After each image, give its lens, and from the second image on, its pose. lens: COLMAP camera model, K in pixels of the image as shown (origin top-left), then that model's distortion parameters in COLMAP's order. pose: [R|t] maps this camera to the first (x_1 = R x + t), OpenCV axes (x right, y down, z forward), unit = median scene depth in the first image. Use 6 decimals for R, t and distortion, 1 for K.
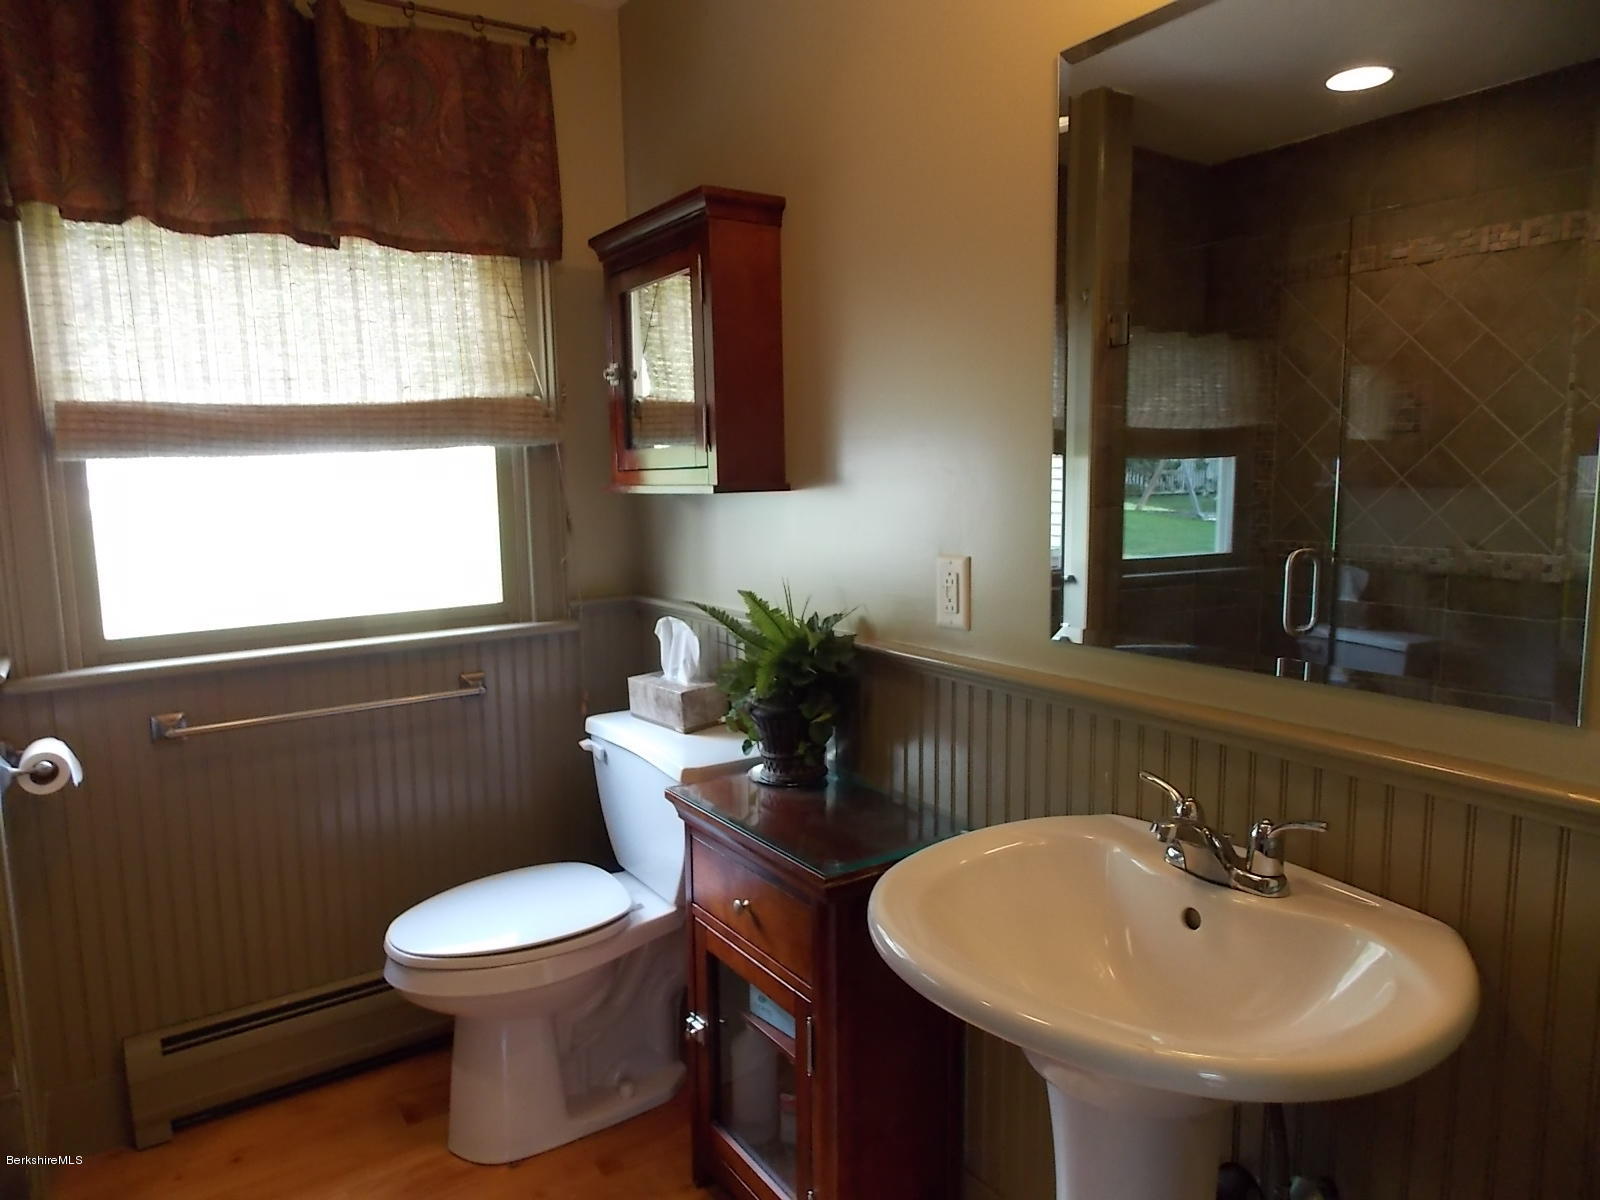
lens RADIAL K [[1063.5, 0, 801.3], [0, 1063.5, 603.0], [0, 0, 1]] dist [0.011336, -0.000297]
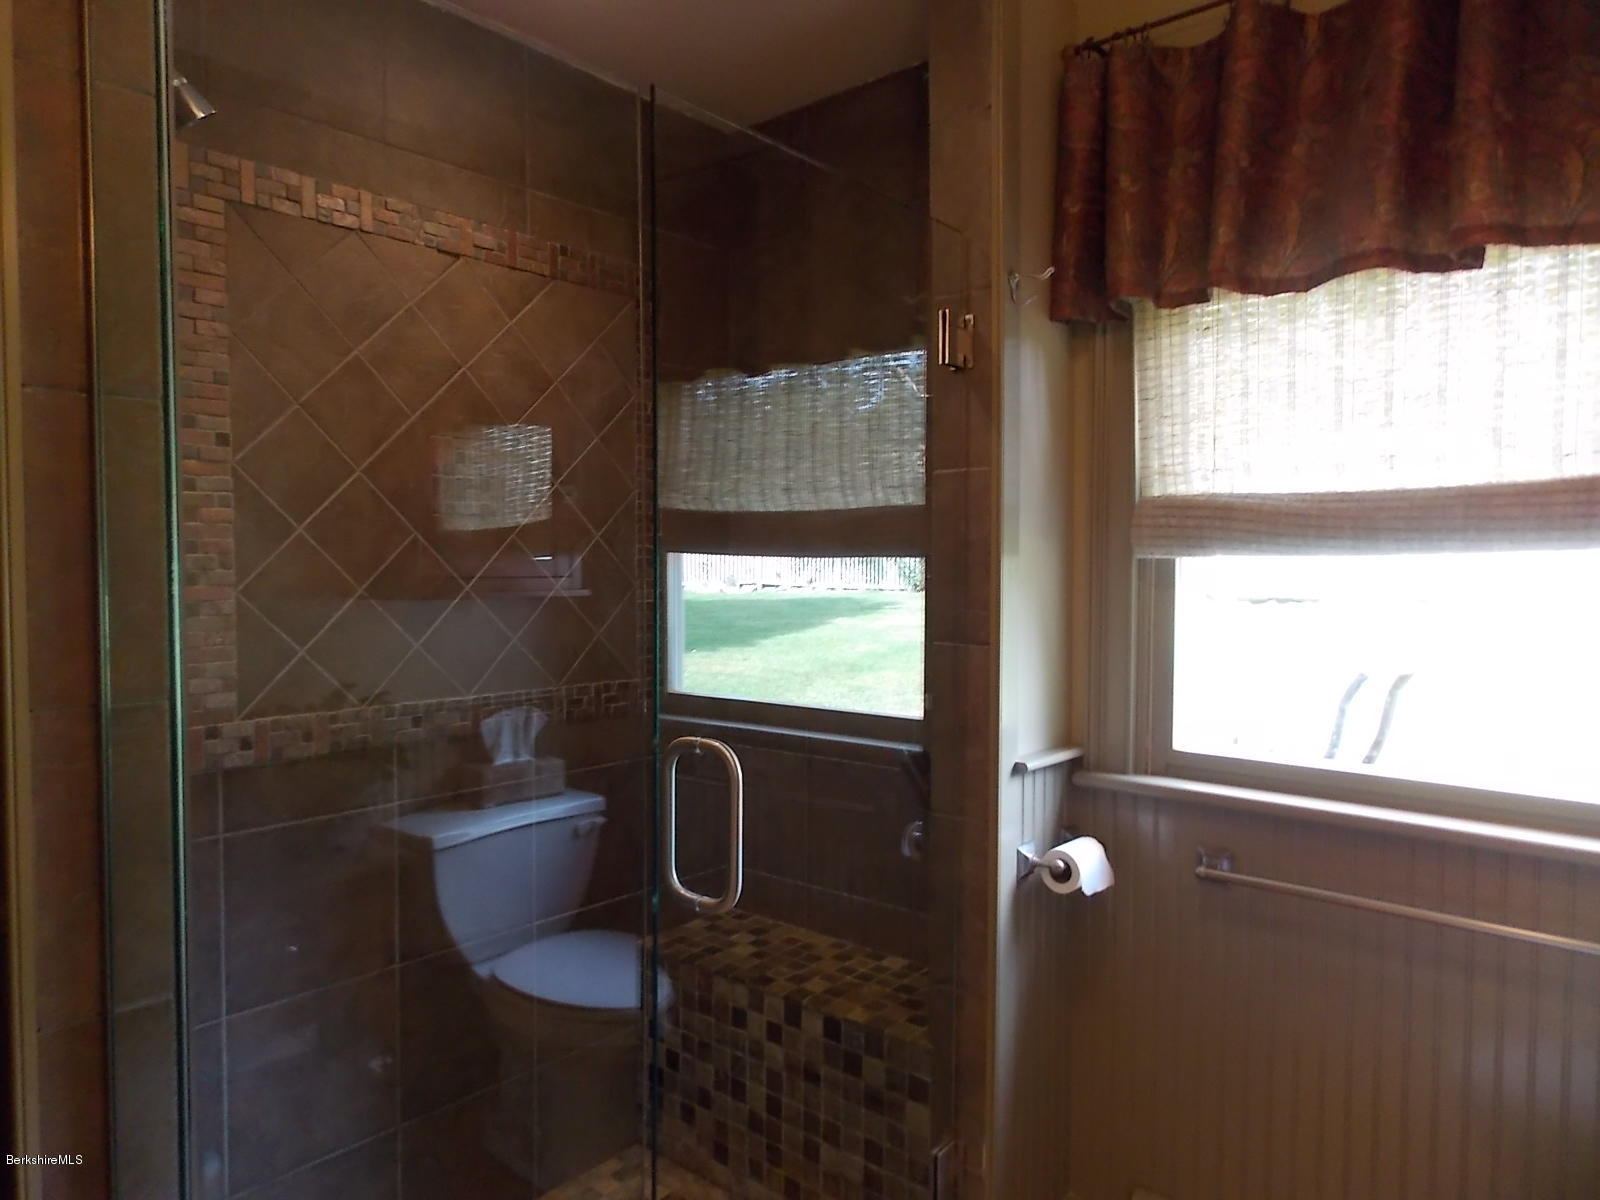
lens RADIAL K [[1063.5, 0, 800.1], [0, 1063.5, 595.1], [0, 0, 1]] dist [0.011336, -0.000297]
pose [[0.275733, 0.058075, -0.959478, 0.139946], [-0.138869, 0.990108, 0.020021, -0.073010], [0.951150, 0.127721, 0.281070, 0.423078]]
